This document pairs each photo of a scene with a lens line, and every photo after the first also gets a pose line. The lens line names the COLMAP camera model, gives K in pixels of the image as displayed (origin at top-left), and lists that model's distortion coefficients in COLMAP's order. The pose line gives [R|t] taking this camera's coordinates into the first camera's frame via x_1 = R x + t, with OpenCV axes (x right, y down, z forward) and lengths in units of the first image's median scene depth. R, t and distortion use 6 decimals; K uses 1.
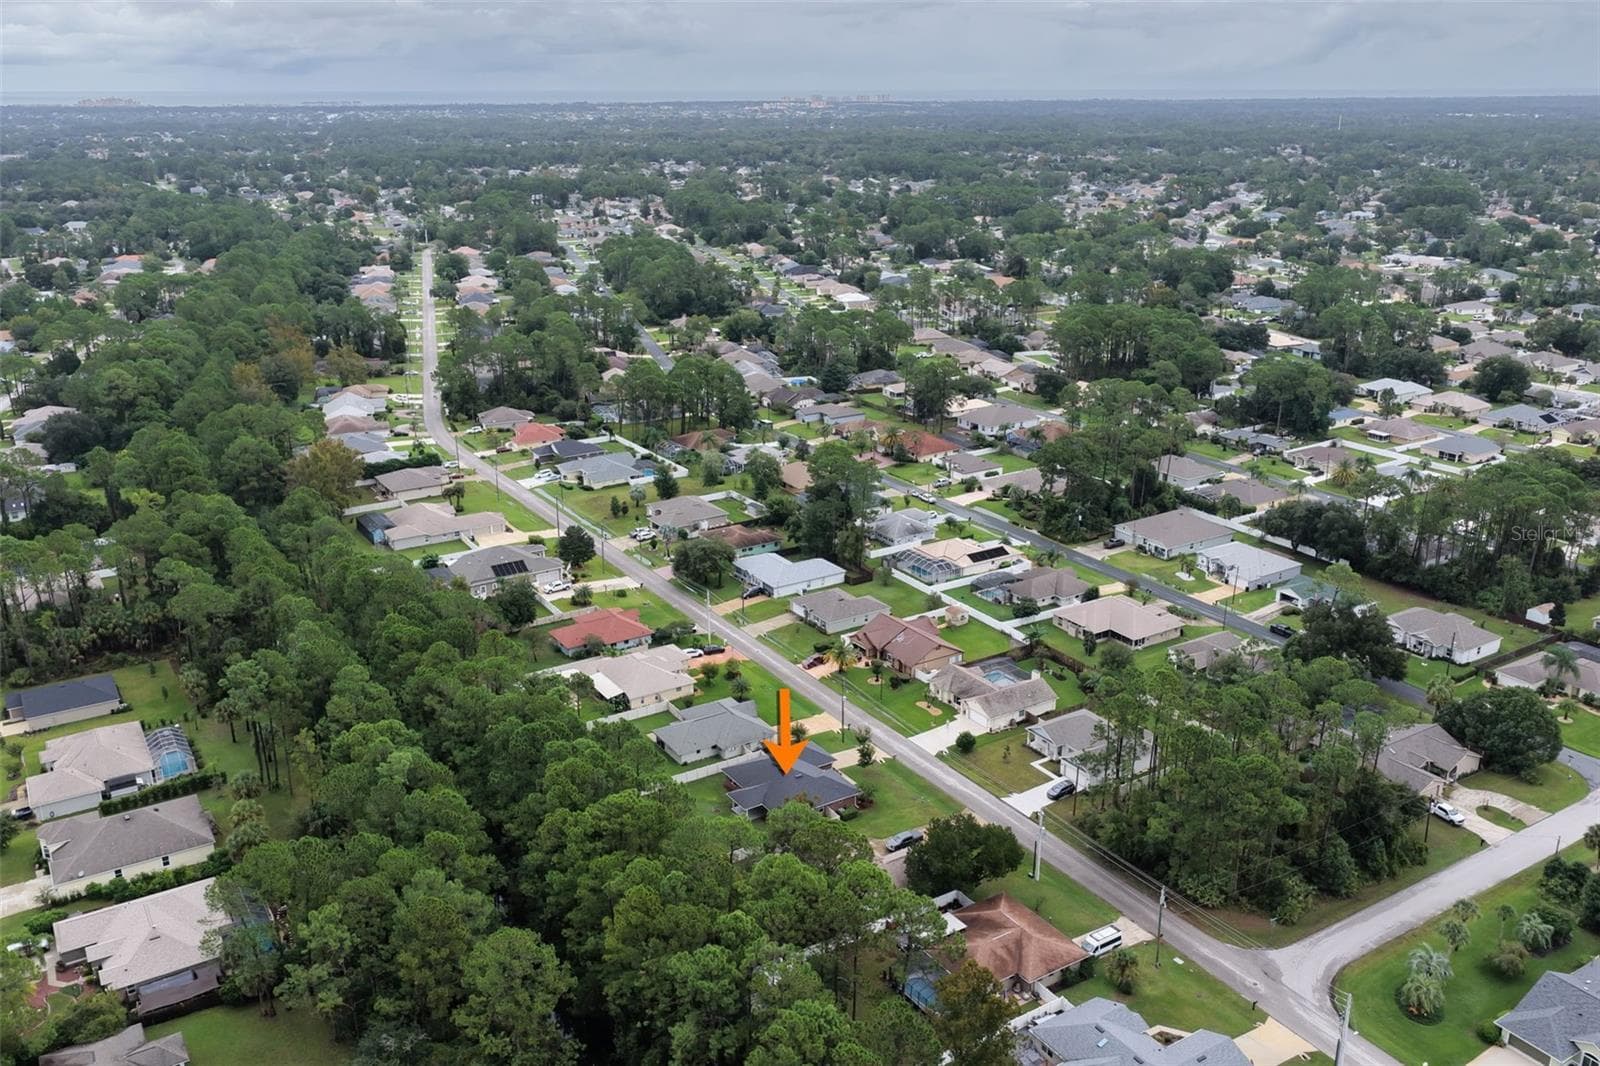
lens RADIAL K [[1331.2, 0, 800.0], [0, 1331.2, 533.0], [0, 0, 1]] dist [-0.006326, 0.012093]
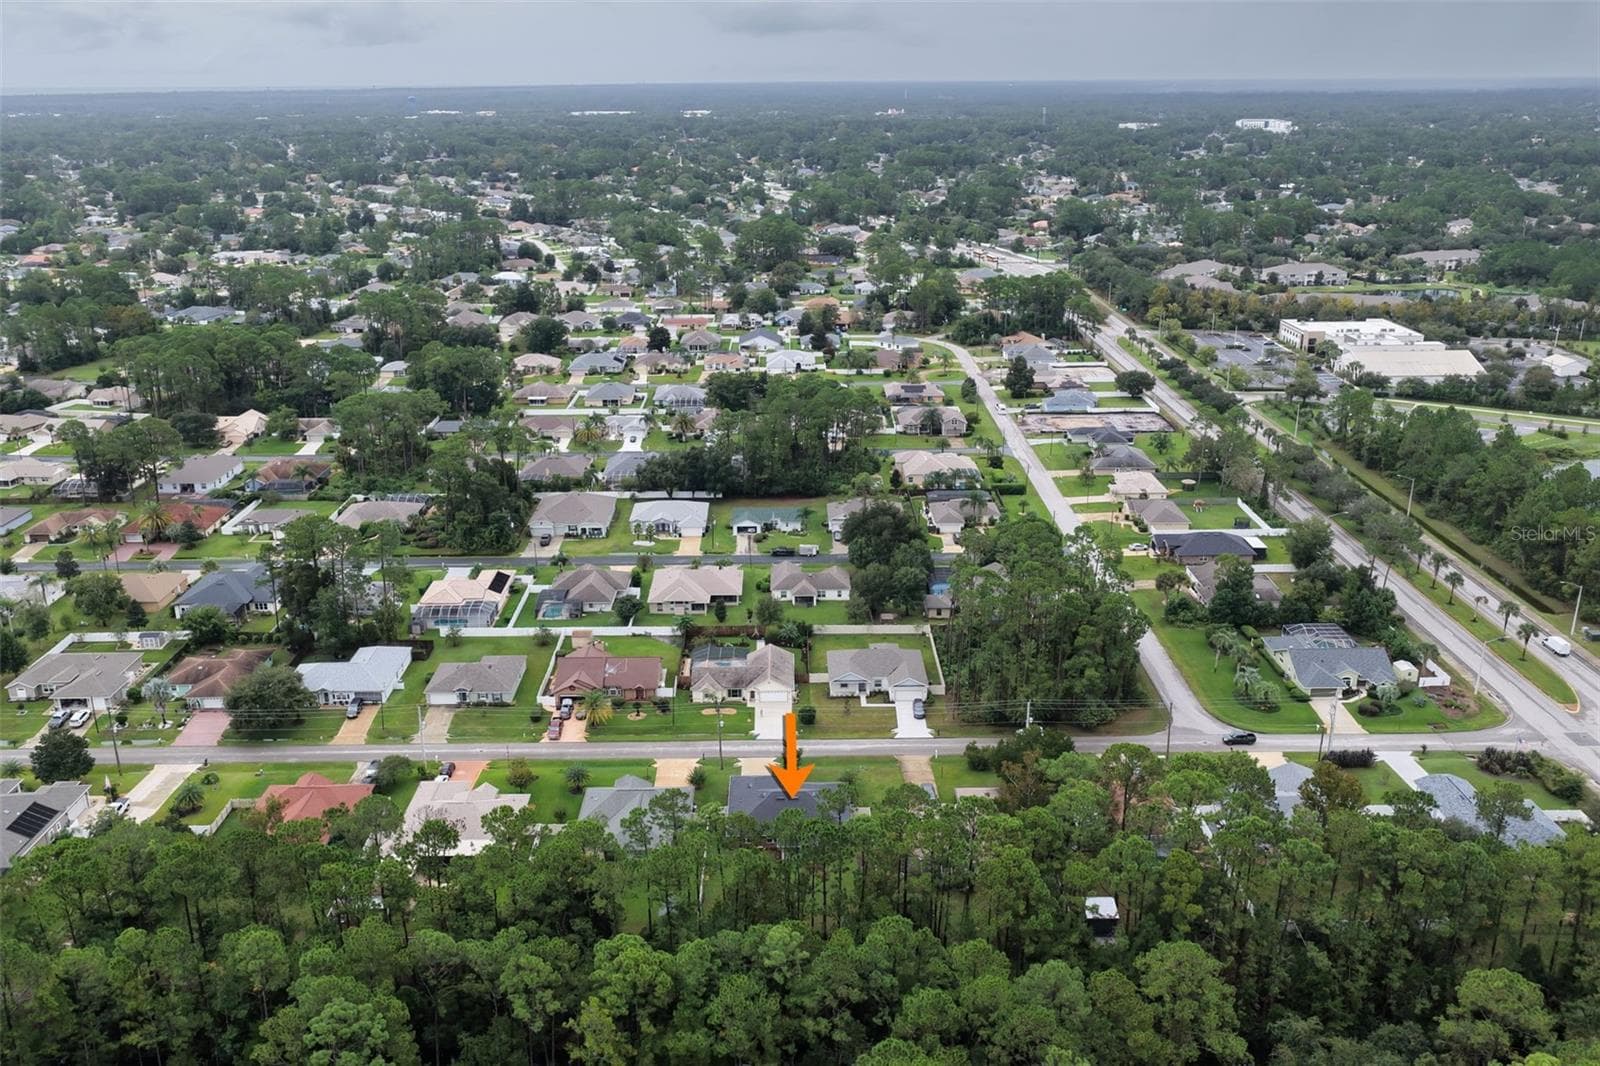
lens RADIAL K [[1331.2, 0, 800.0], [0, 1331.2, 533.0], [0, 0, 1]] dist [-0.006326, 0.012093]
pose [[0.524075, -0.275223, 0.805976, -0.497265], [0.274949, 0.950349, 0.145742, -0.095710], [-0.806070, 0.145222, 0.573727, 0.288427]]
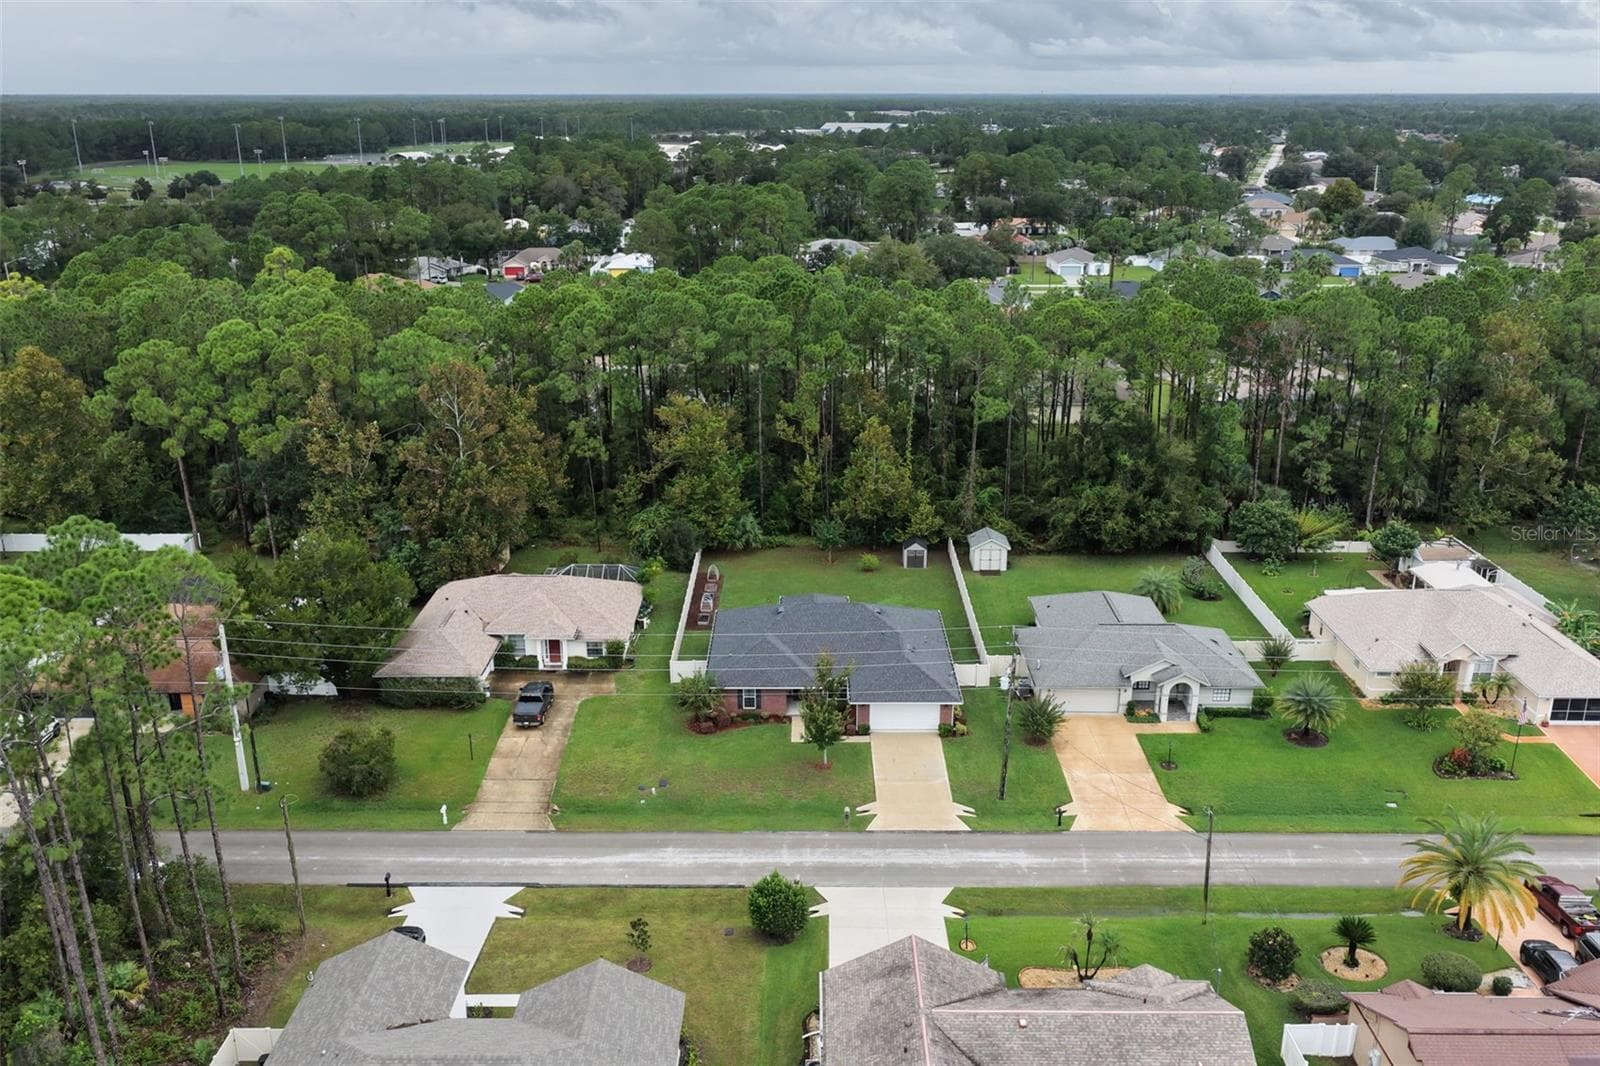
lens RADIAL K [[1331.2, 0, 800.0], [0, 1331.2, 533.0], [0, 0, 1]] dist [-0.006326, 0.012093]
pose [[-0.538357, 0.274308, -0.796823, 0.262171], [-0.265715, 0.842054, 0.469405, -0.053560], [0.799729, 0.464435, -0.380438, 0.801967]]
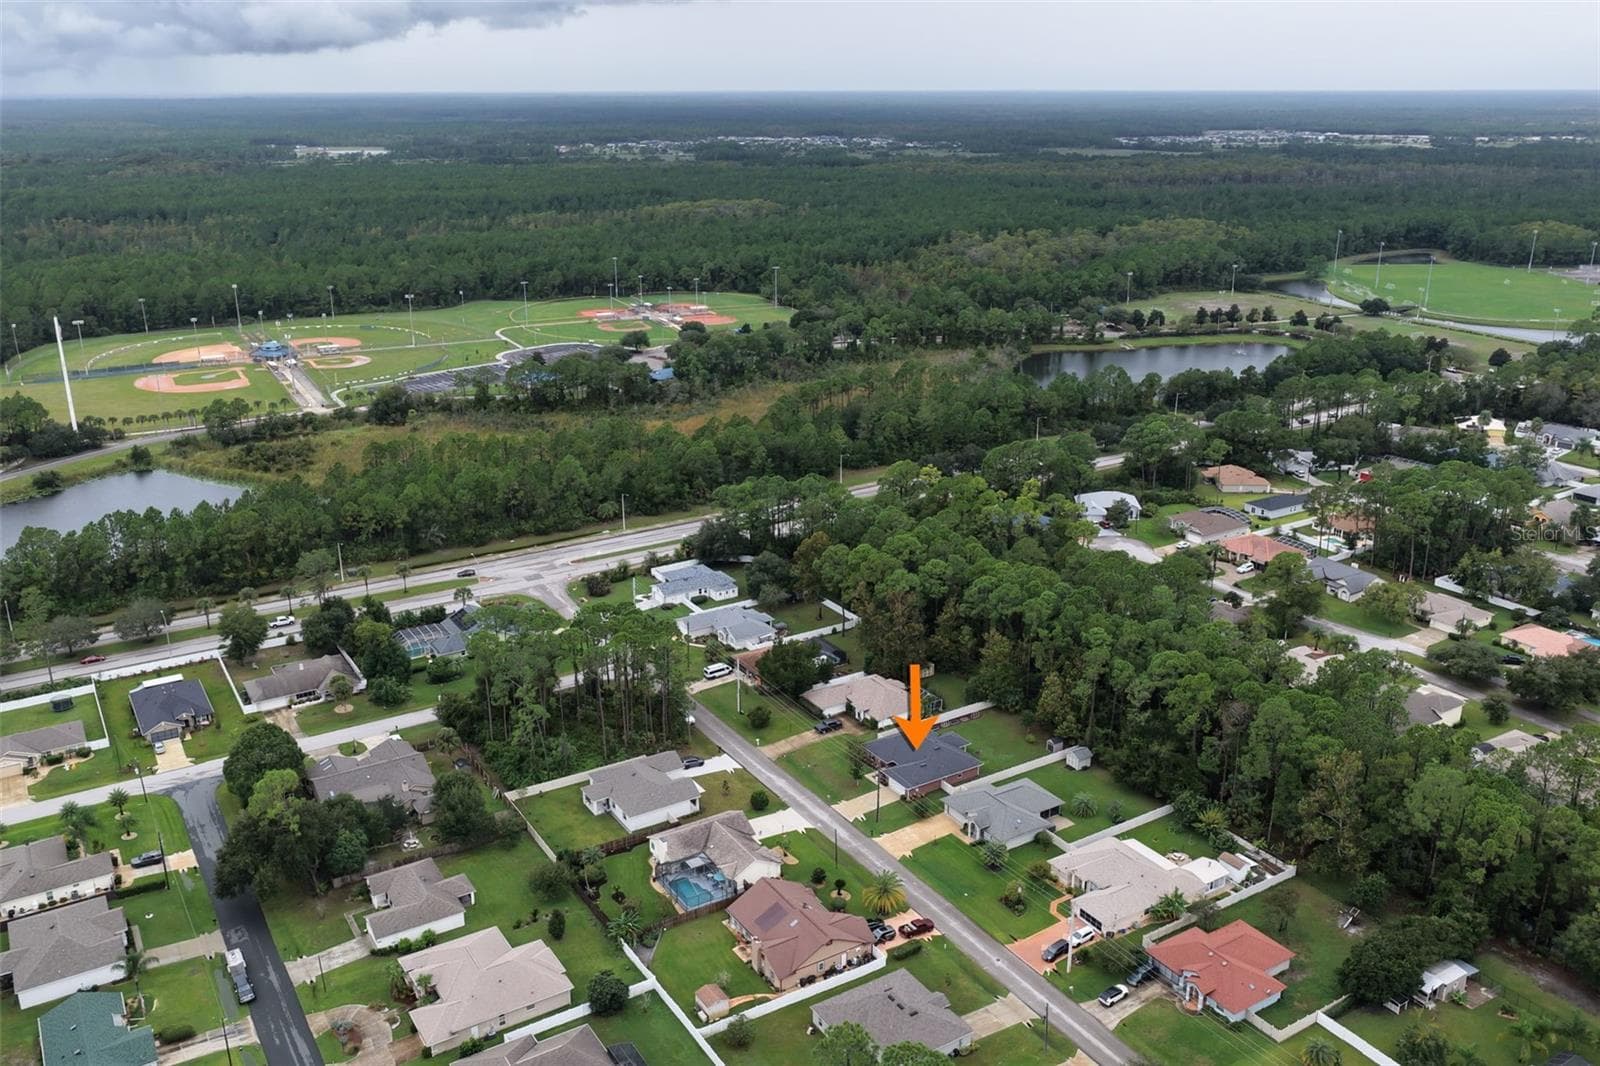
lens RADIAL K [[1331.2, 0, 800.0], [0, 1331.2, 533.0], [0, 0, 1]] dist [-0.006326, 0.012093]
pose [[-0.999976, 0.006032, 0.003369, 0.065845], [0.006838, 0.794296, 0.607492, -0.477725], [0.000988, 0.607501, -0.794319, 1.259823]]
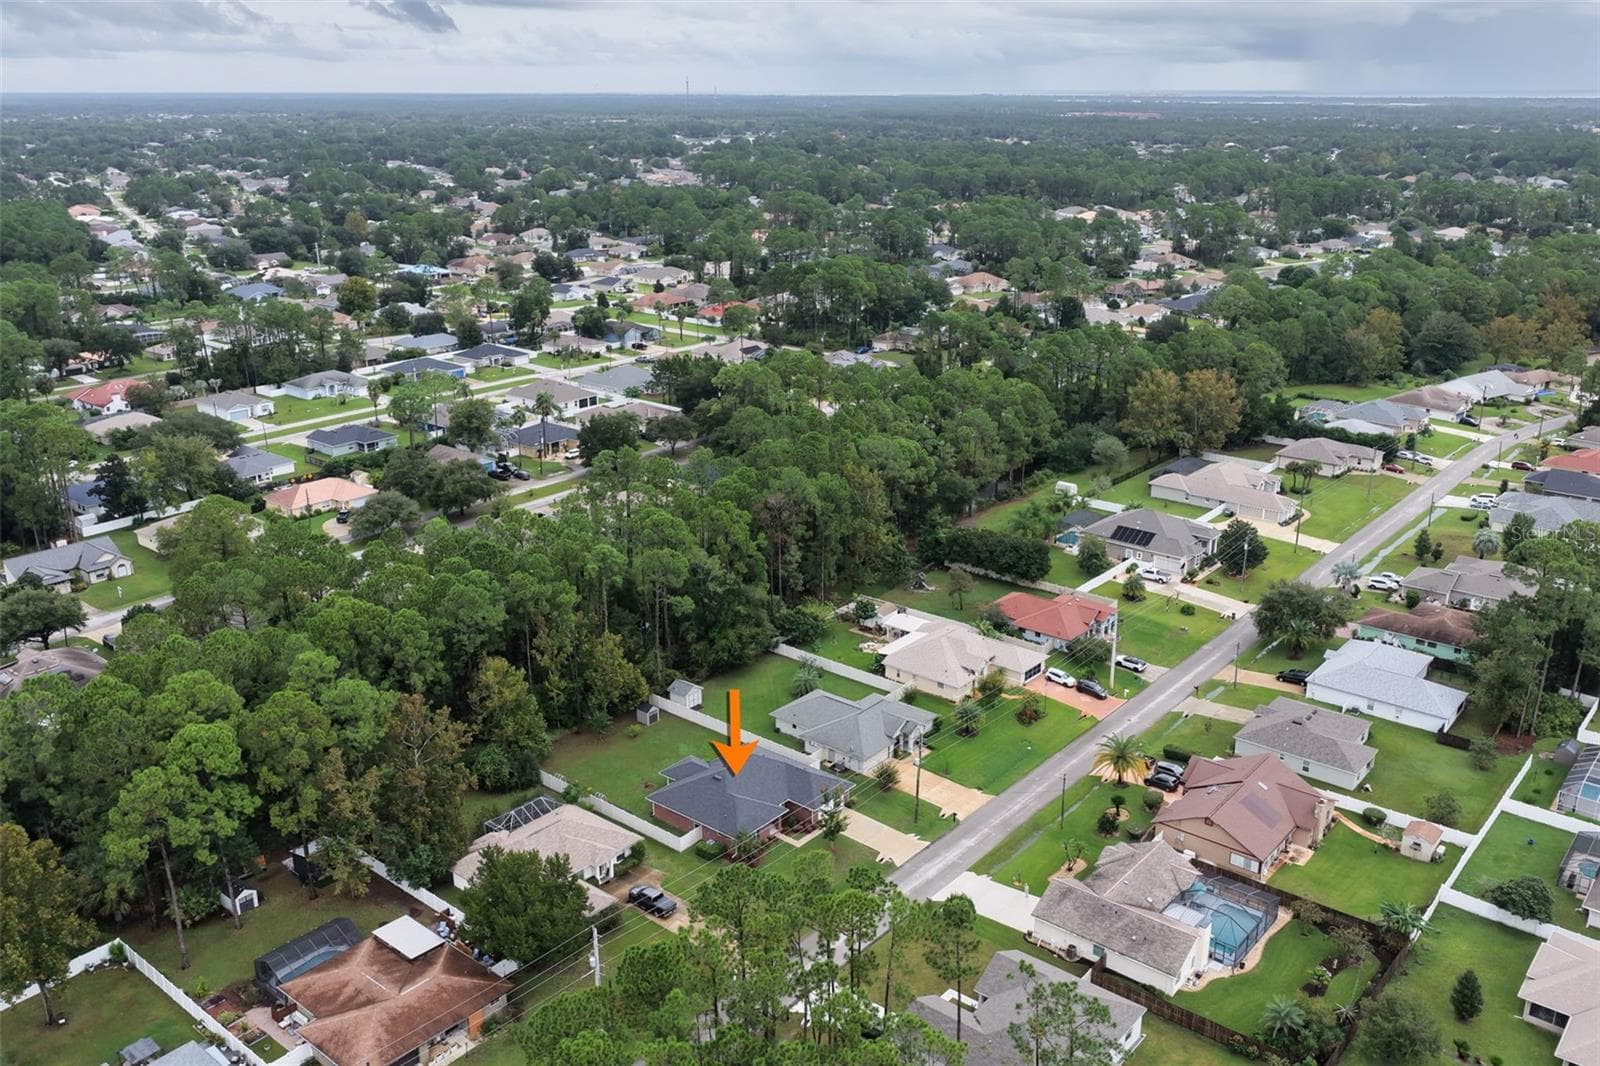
lens RADIAL K [[1331.2, 0, 800.0], [0, 1331.2, 533.0], [0, 0, 1]] dist [-0.006326, 0.012093]
pose [[0.310472, 0.308266, -0.899210, 0.448240], [-0.304195, 0.928433, 0.213255, -0.086068], [0.900596, 0.207326, 0.382025, 0.487916]]
